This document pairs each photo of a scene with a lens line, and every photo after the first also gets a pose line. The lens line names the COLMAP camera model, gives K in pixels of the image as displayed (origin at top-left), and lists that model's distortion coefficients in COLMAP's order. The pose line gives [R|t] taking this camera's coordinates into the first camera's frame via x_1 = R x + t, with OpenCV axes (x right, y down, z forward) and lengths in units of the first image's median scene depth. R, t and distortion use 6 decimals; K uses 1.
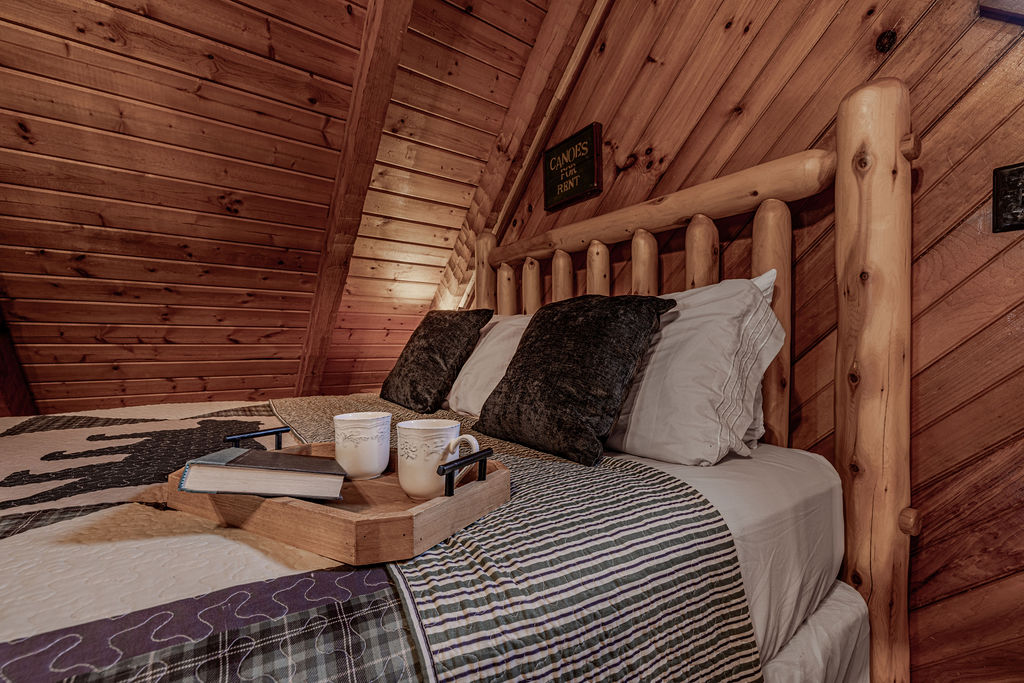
lens RADIAL K [[425.3, 0, 508.5], [0, 425.3, 341.0], [0, 0, 1]] dist [0.000026, -0.000130]
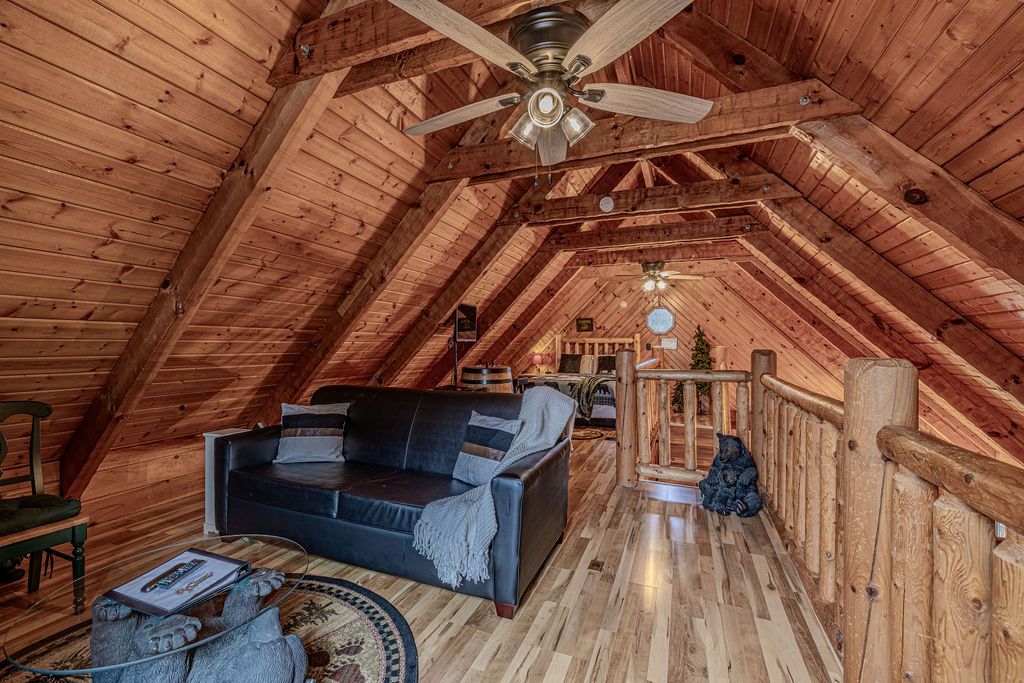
lens RADIAL K [[425.3, 0, 509.3], [0, 425.3, 341.5], [0, 0, 1]] dist [0.000026, -0.000130]
pose [[0.843796, -0.000938, 0.536663, -3.505498], [0.002094, 0.999997, -0.001545, -0.230544], [-0.536660, 0.002427, 0.843795, -2.879016]]
